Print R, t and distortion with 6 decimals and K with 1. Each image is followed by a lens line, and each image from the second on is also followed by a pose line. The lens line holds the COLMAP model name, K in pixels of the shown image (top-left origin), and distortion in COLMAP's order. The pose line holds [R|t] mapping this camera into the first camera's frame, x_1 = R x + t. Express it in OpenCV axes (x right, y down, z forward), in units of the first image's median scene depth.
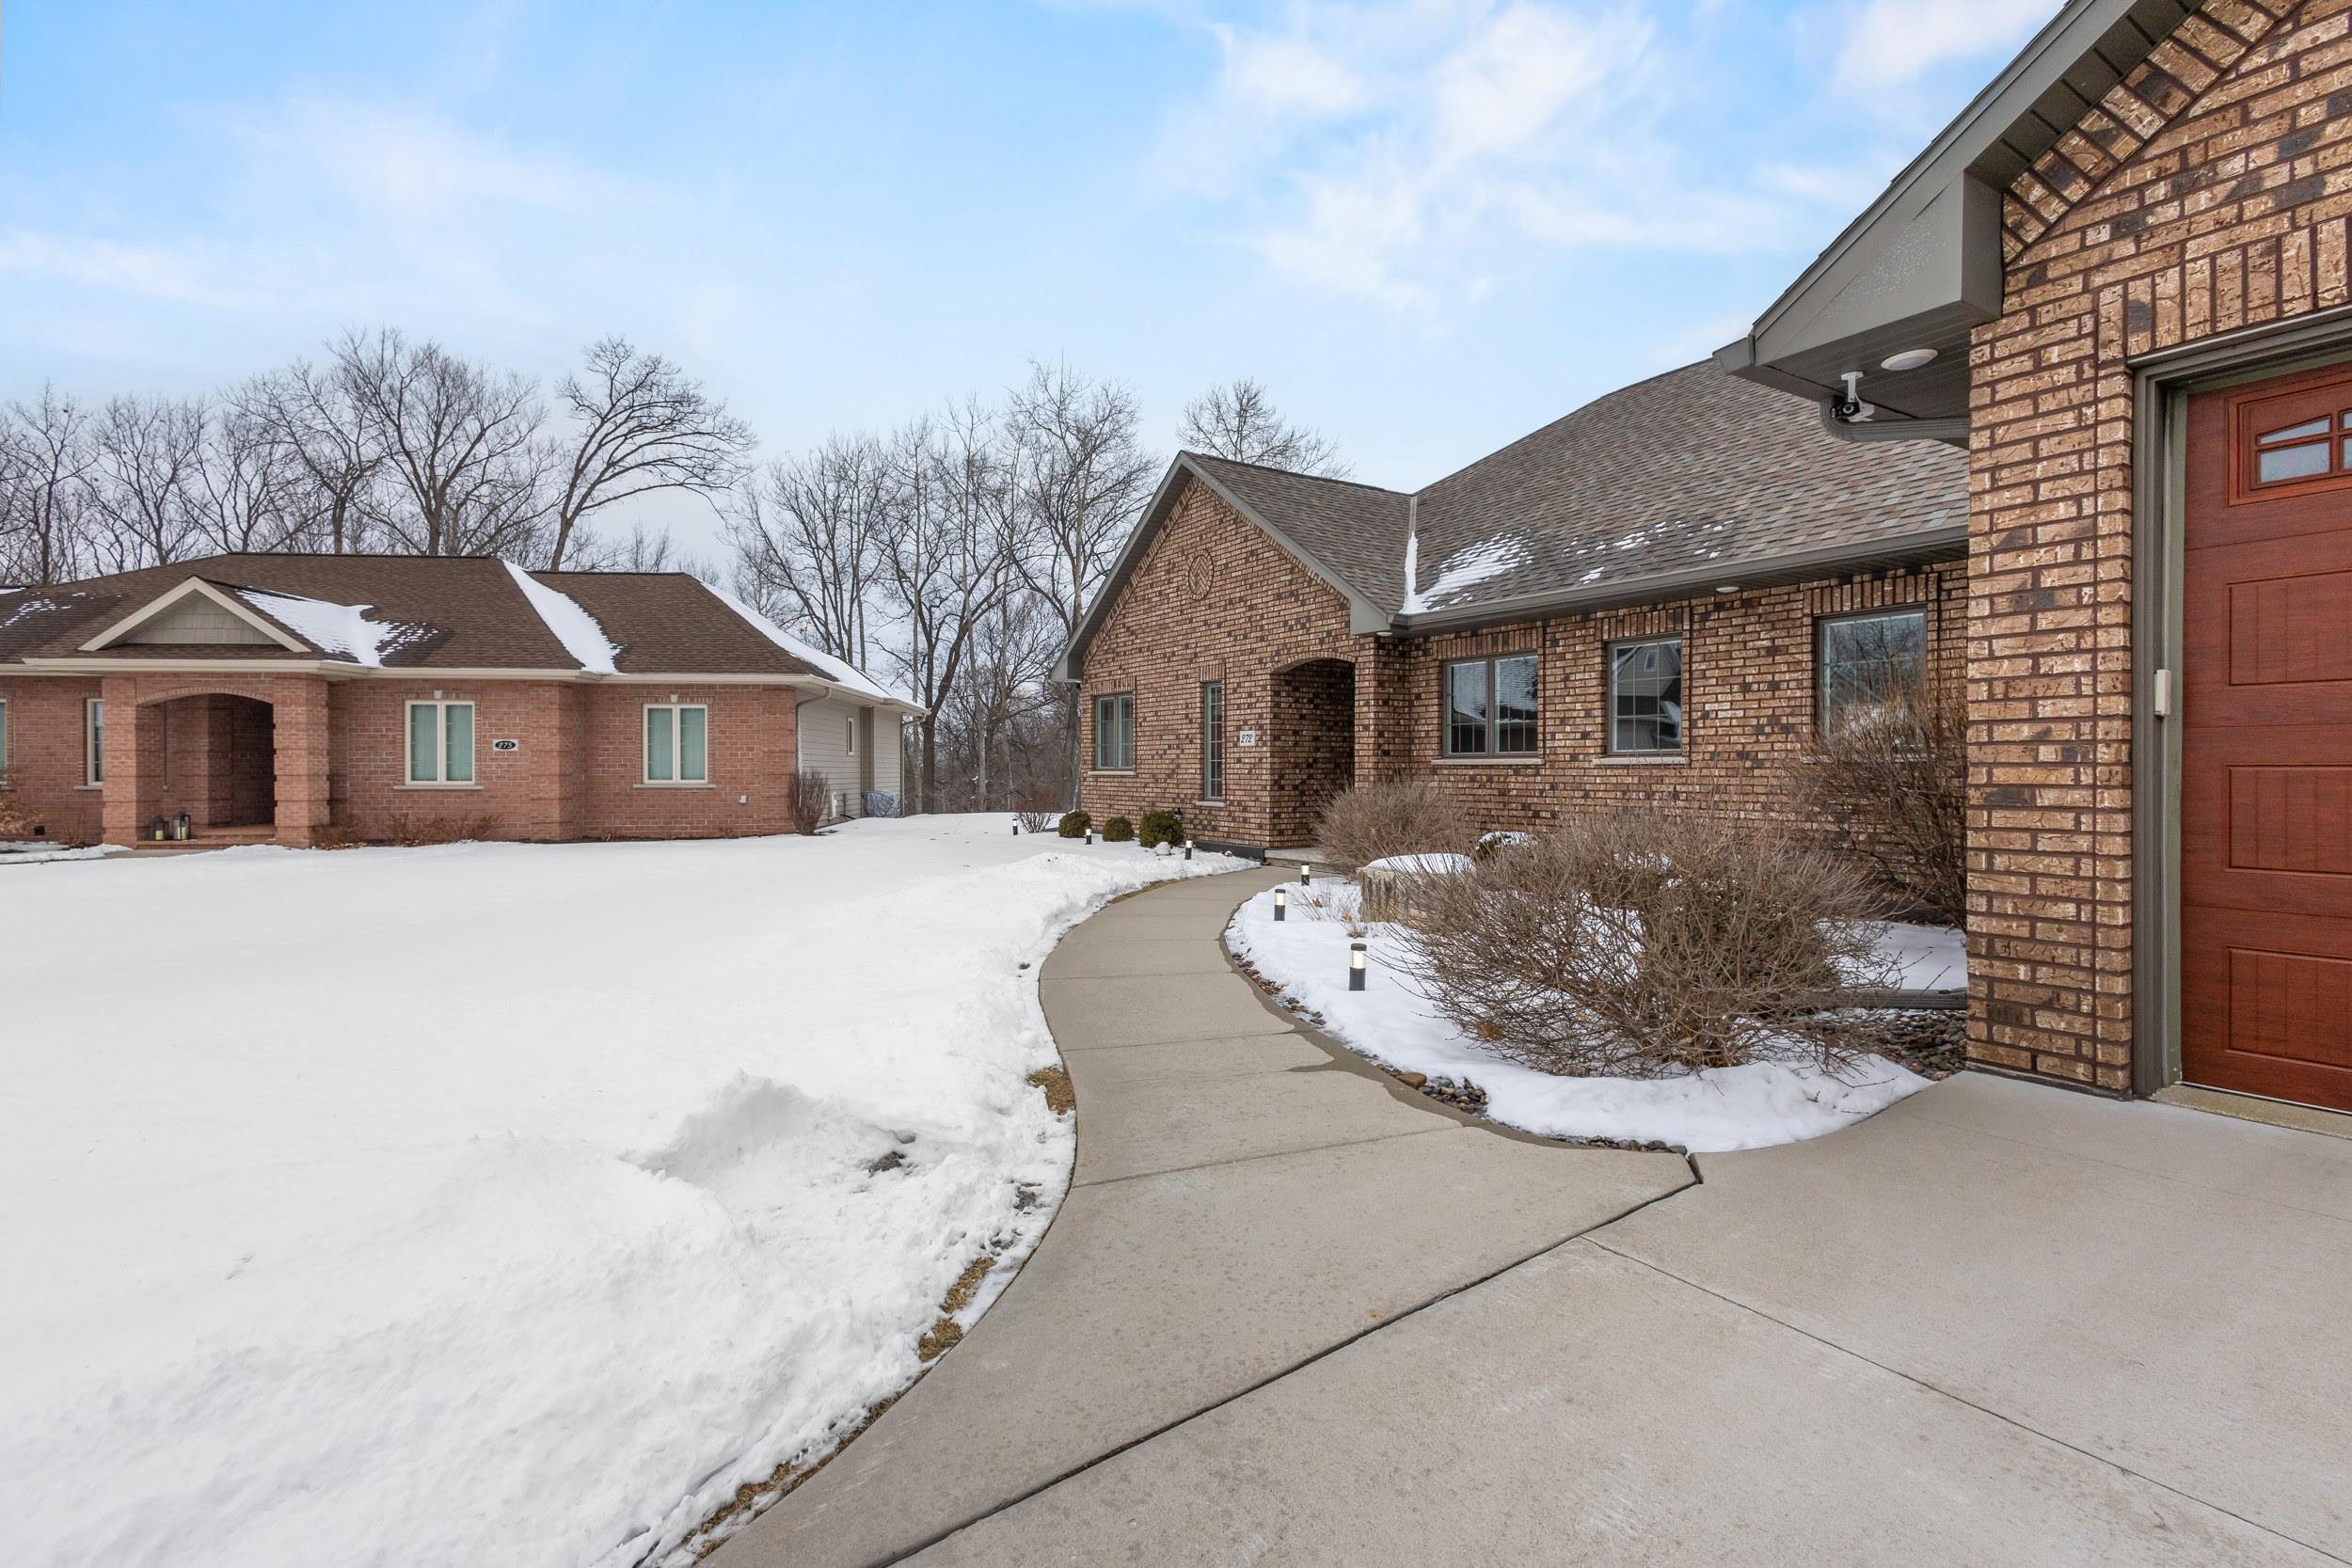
lens RADIAL K [[1084.6, 0, 1177.6], [0, 1084.6, 775.3], [0, 0, 1]] dist [0.012511, -0.004838]
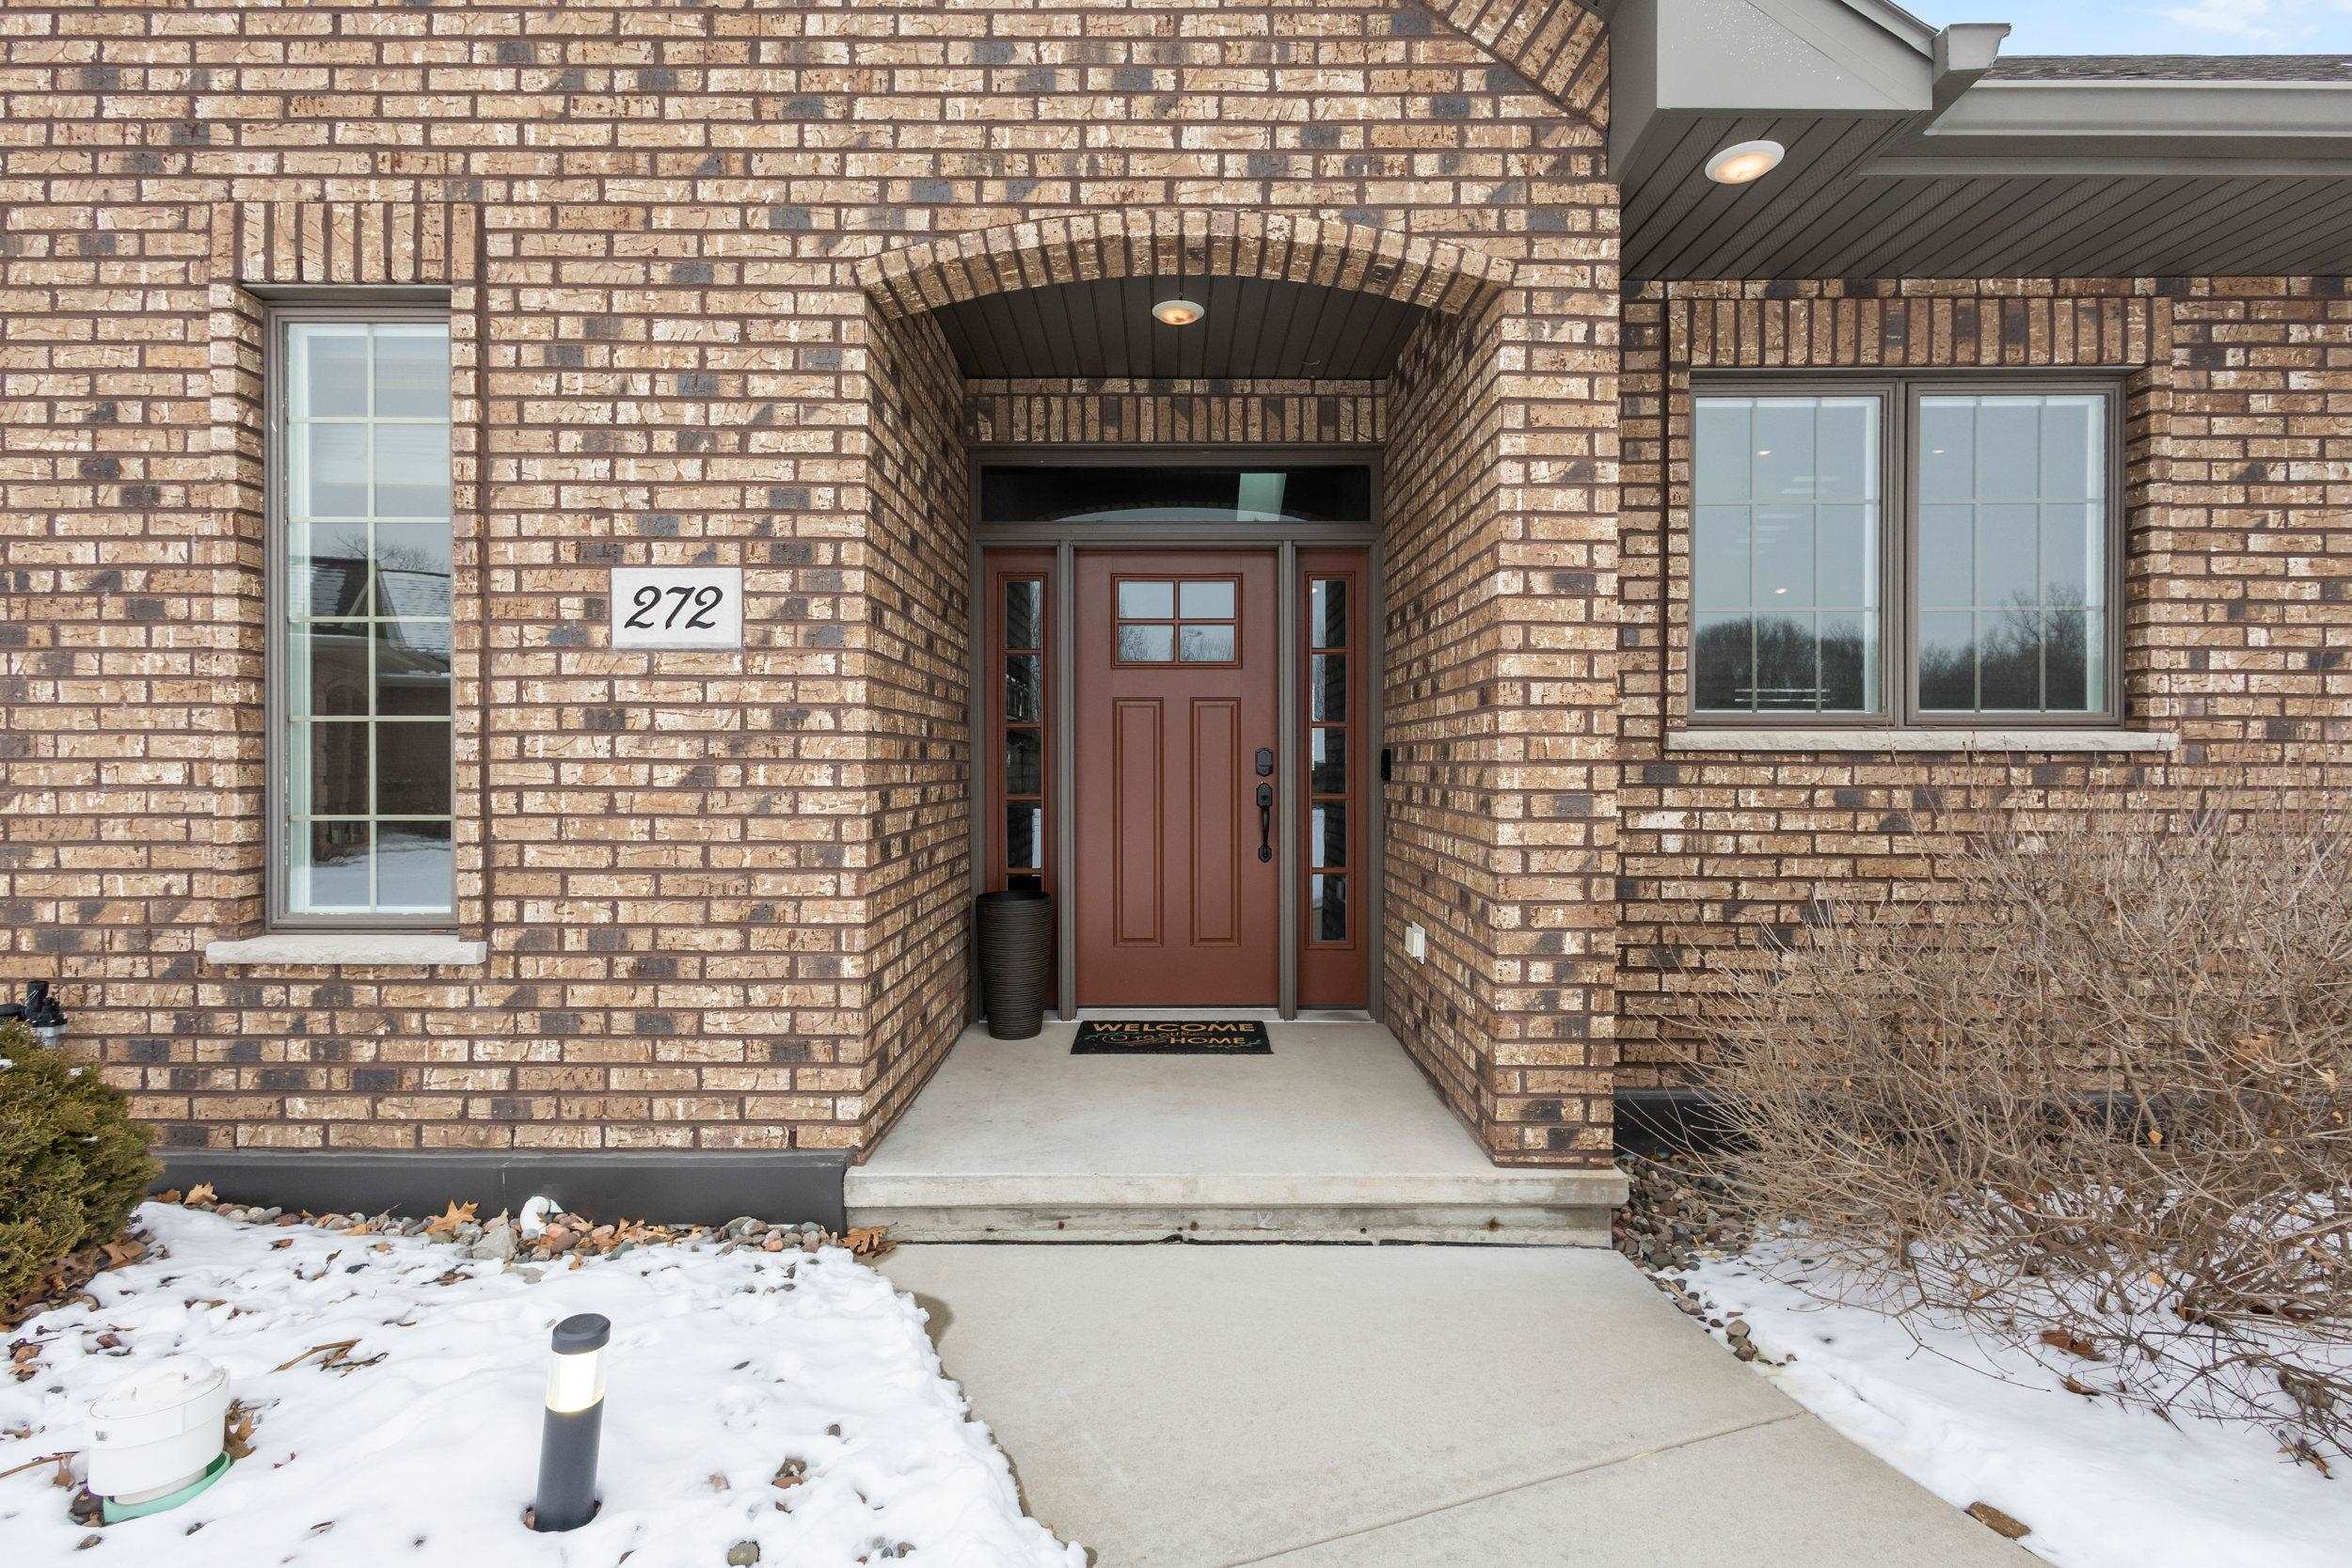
lens RADIAL K [[1084.6, 0, 1177.6], [0, 1084.6, 775.3], [0, 0, 1]] dist [0.012511, -0.004838]
pose [[0.536215, -0.004961, 0.844067, -0.054136], [0.003314, 0.999987, 0.003772, -0.004147], [-0.844075, 0.000775, 0.536225, 0.831156]]
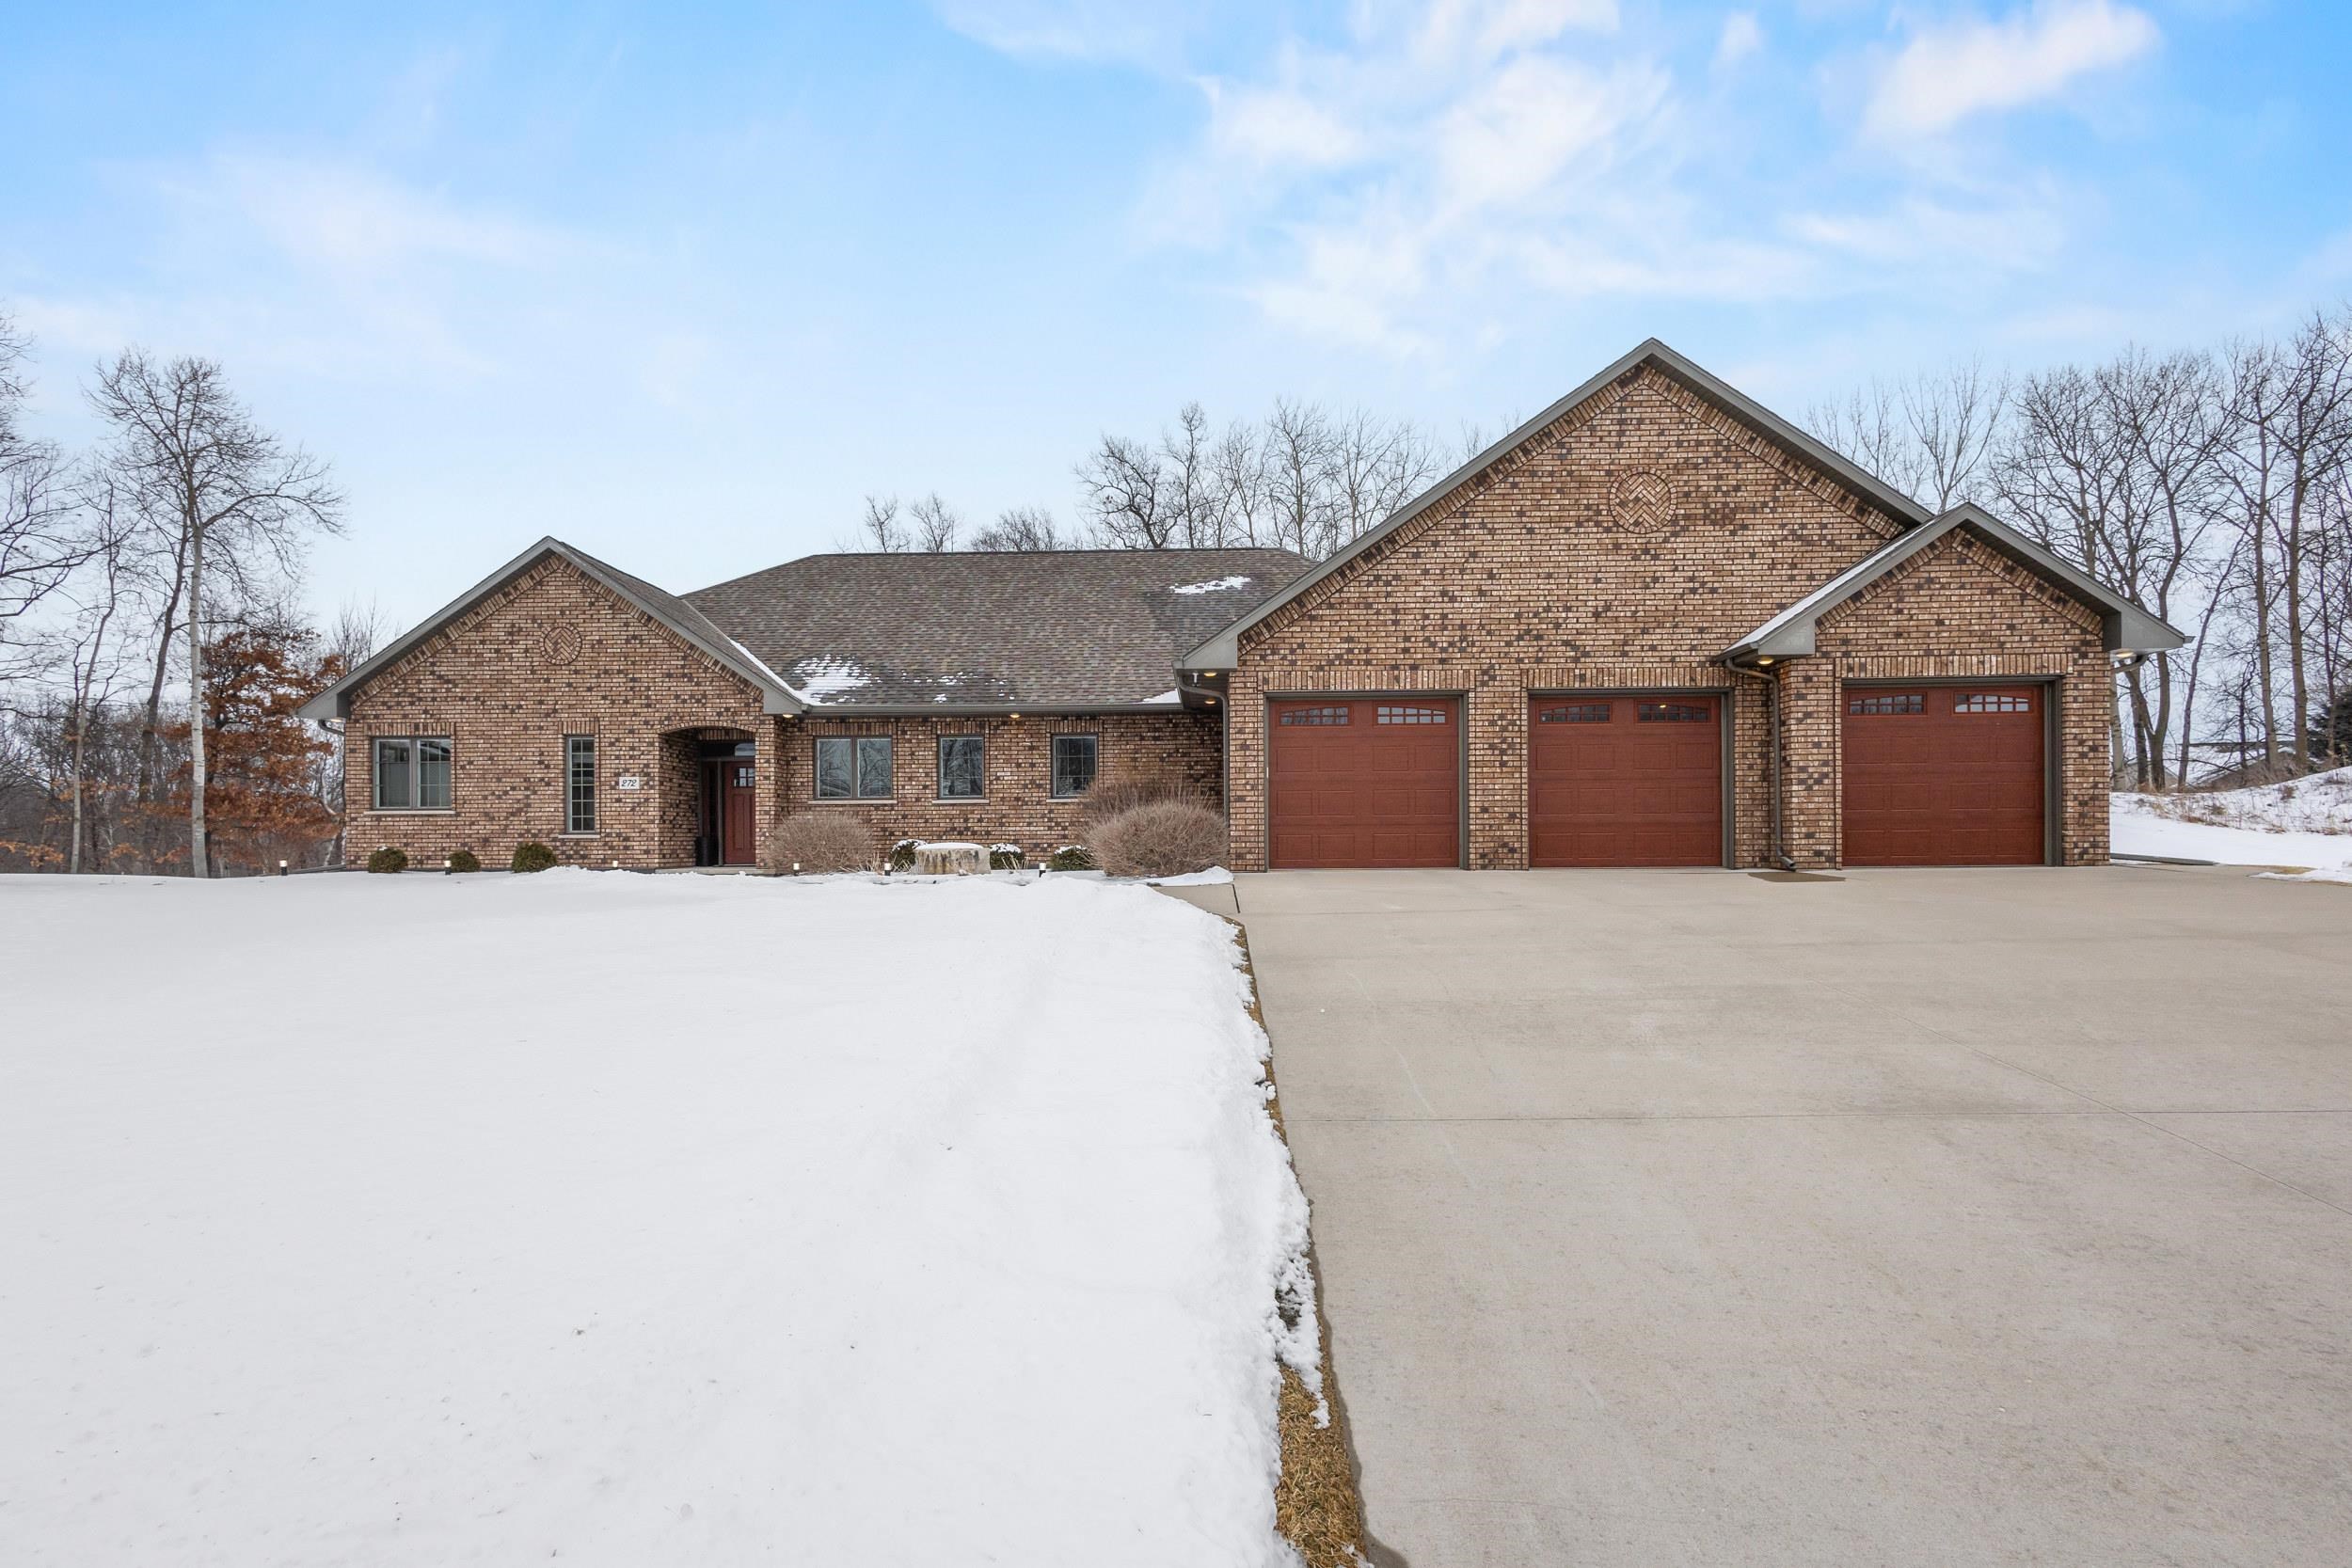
lens RADIAL K [[1103.3, 0, 1174.9], [0, 1103.3, 847.6], [0, 0, 1]] dist [0.004525, -0.000156]
pose [[0.555481, -0.007062, 0.831499, -0.661559], [0.011038, 0.999938, 0.001118, 0.047428], [-0.831456, 0.008557, 0.555525, -0.242961]]
